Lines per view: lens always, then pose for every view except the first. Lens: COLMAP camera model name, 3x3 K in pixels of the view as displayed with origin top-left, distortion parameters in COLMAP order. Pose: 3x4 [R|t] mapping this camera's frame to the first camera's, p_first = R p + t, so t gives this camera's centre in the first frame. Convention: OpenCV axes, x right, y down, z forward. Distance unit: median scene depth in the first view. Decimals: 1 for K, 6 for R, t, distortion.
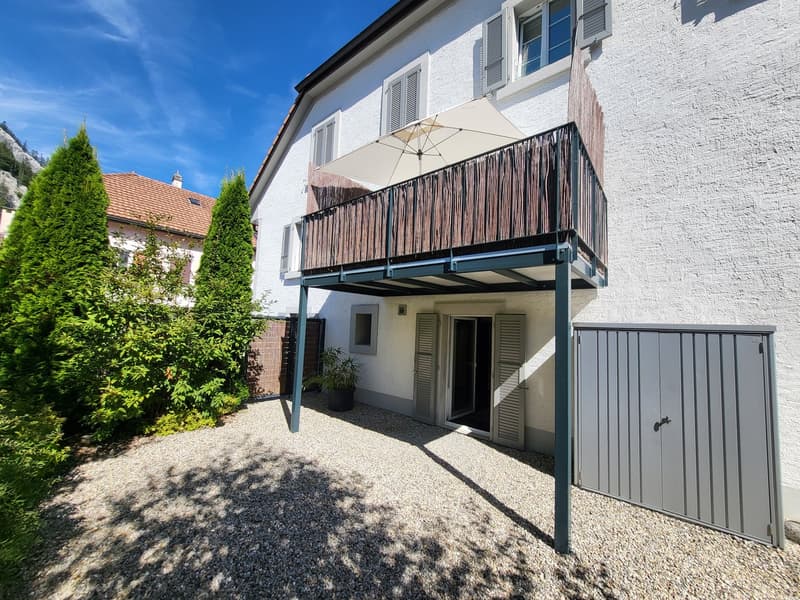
lens RADIAL K [[313.0, 0, 396.8], [0, 313.0, 302.2], [0, 0, 1]] dist [-0.000457, -0.000163]
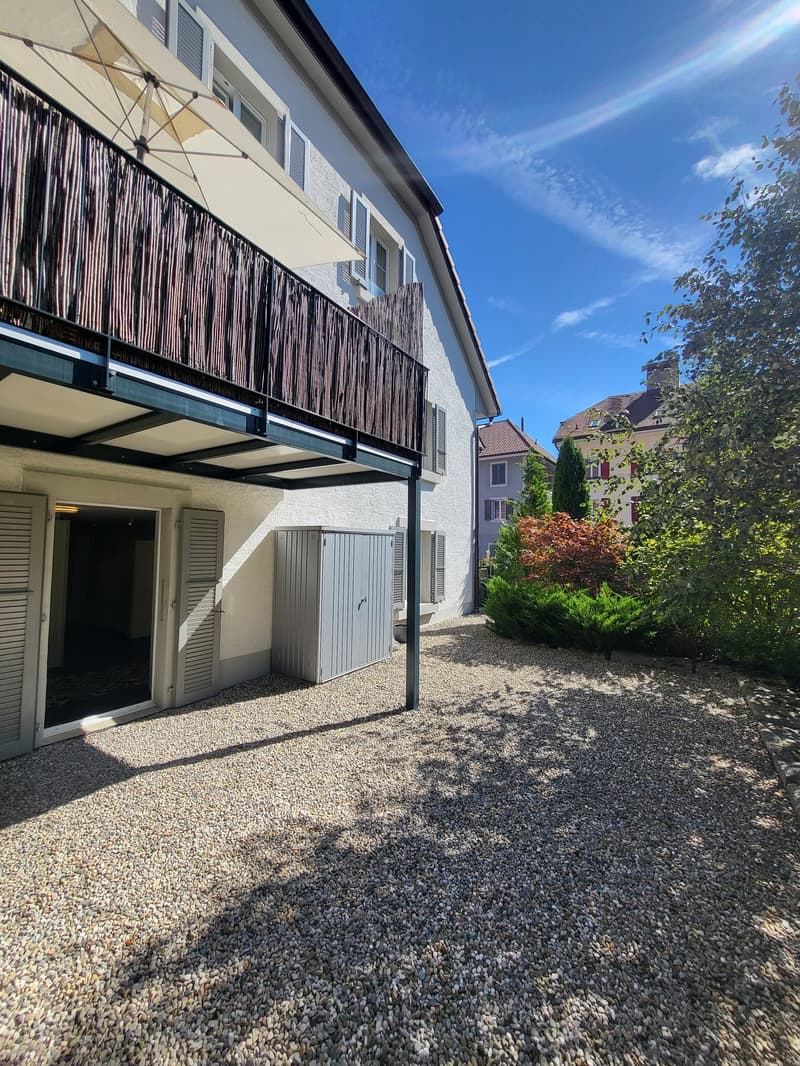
lens RADIAL K [[417.1, 0, 393.8], [0, 417.1, 527.6], [0, 0, 1]] dist [-0.000457, -0.000163]
pose [[-0.107836, 0.003598, 0.994162, -0.716802], [-0.098551, 0.995029, -0.014290, 0.059180], [-0.989272, -0.099517, -0.106945, 0.828263]]
